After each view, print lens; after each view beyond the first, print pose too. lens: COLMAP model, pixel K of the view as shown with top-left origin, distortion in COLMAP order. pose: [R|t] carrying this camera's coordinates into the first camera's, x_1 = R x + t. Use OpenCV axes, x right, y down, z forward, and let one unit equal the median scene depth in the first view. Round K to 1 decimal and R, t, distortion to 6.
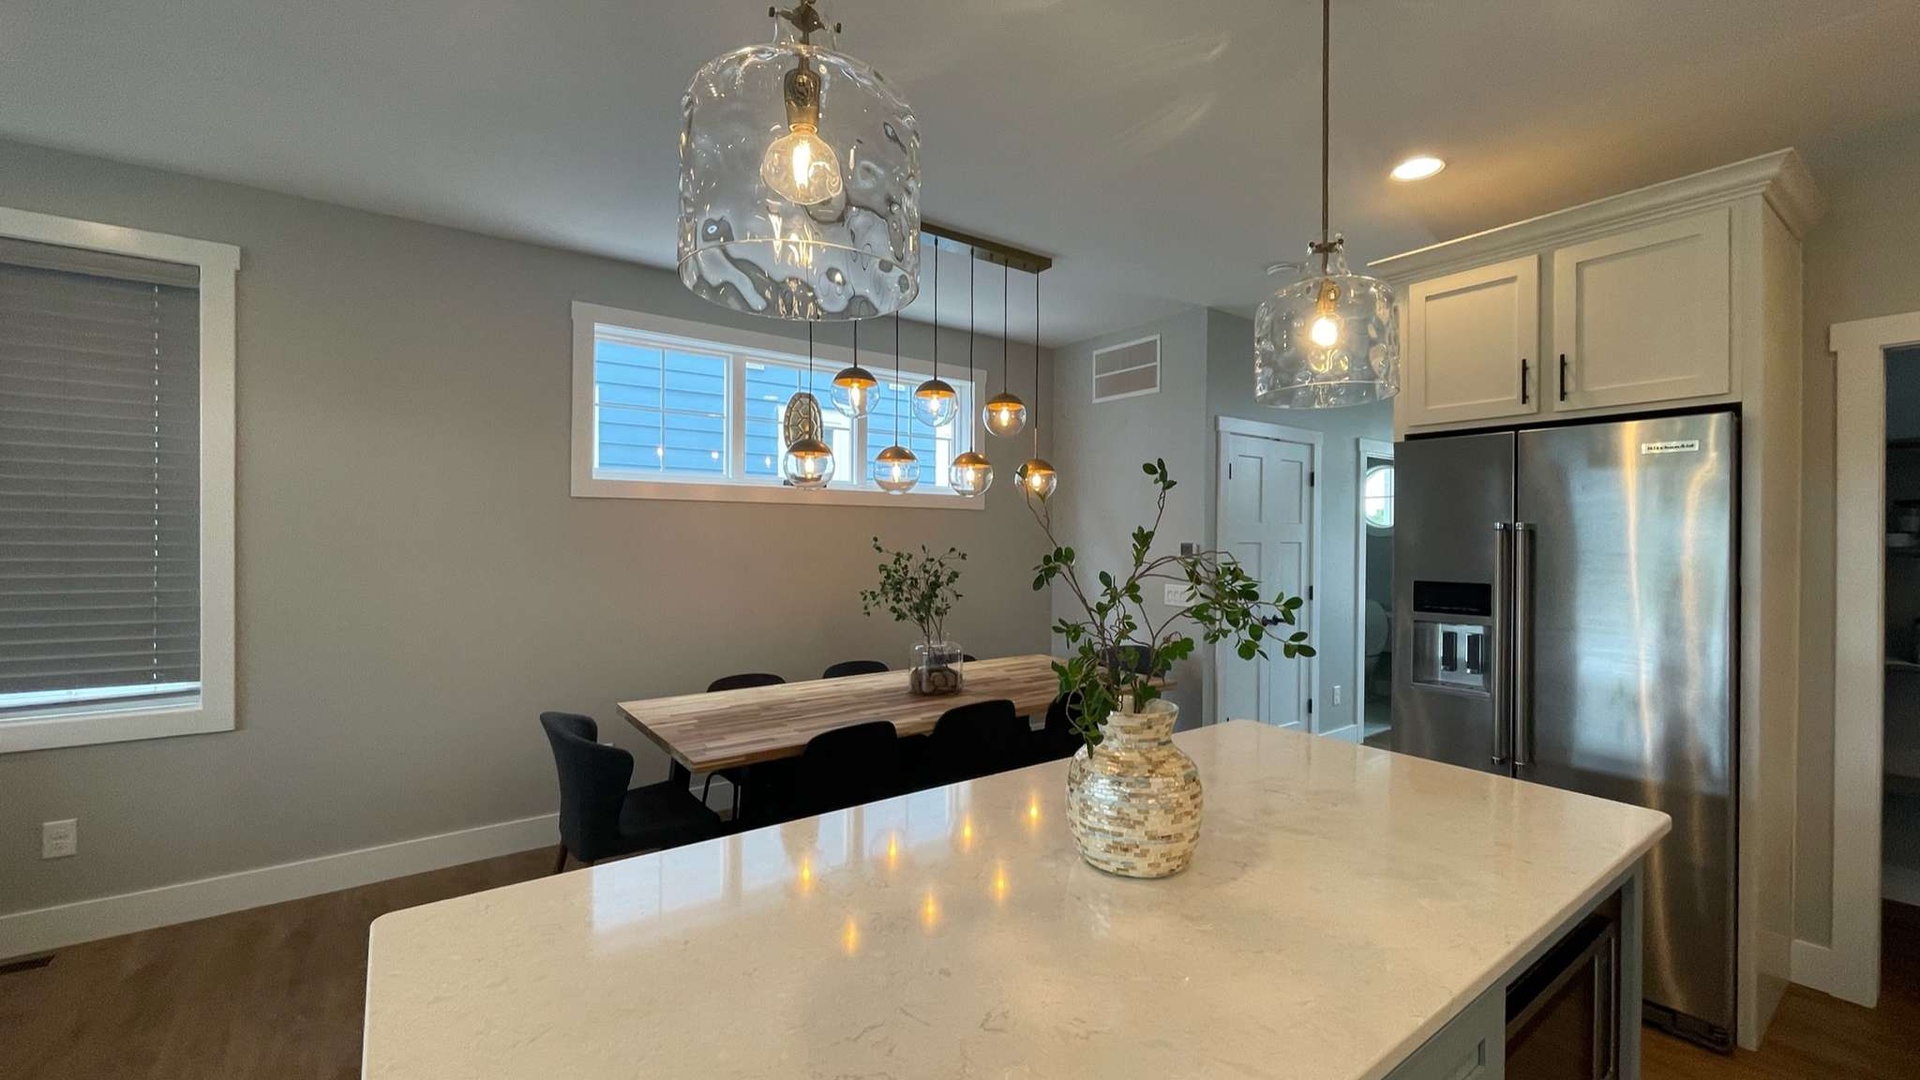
lens RADIAL K [[764.4, 0, 955.4], [0, 764.4, 538.0], [0, 0, 1]] dist [0.000510, 0.000087]
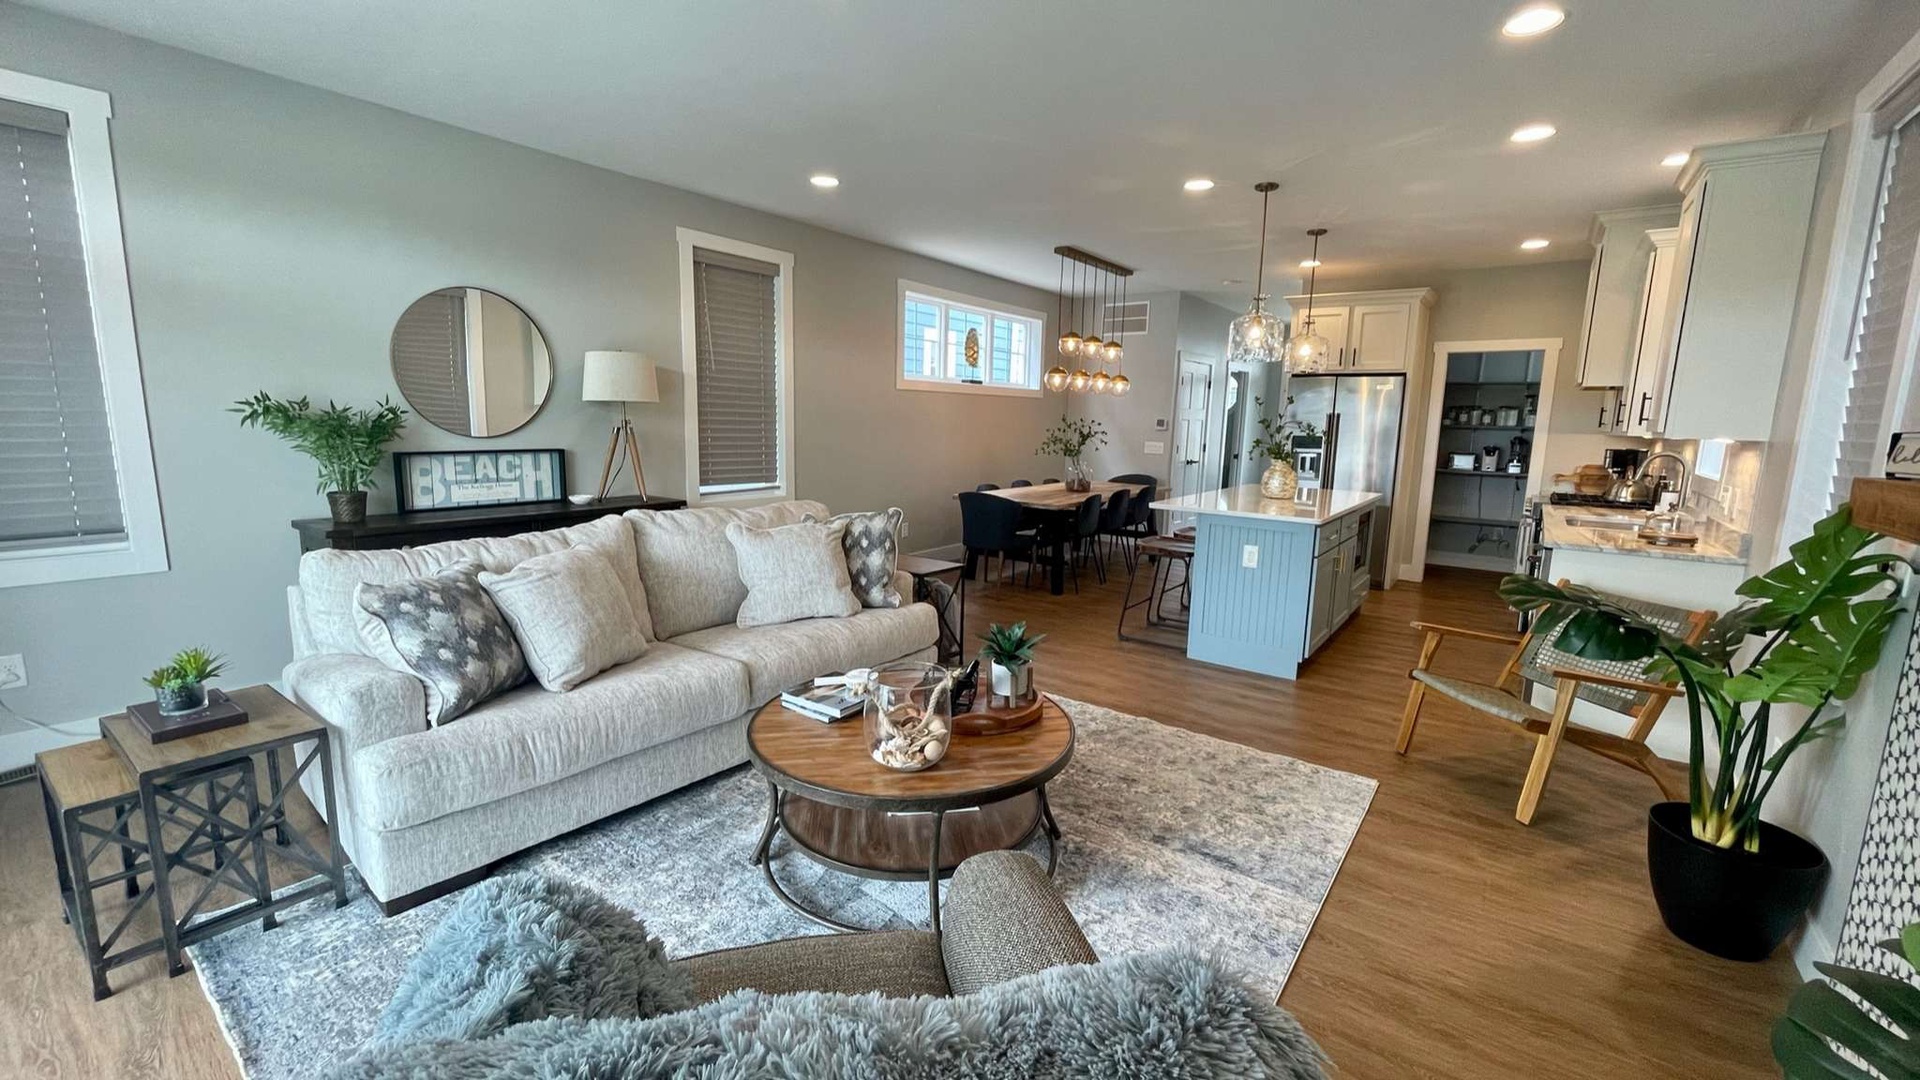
lens RADIAL K [[764.4, 0, 957.6], [0, 764.4, 537.4], [0, 0, 1]] dist [0.000510, 0.000087]
pose [[0.954995, -0.031369, 0.294958, -1.004068], [-0.014808, 0.988110, 0.153033, 0.016197], [-0.296252, -0.150514, 0.943176, -0.902231]]
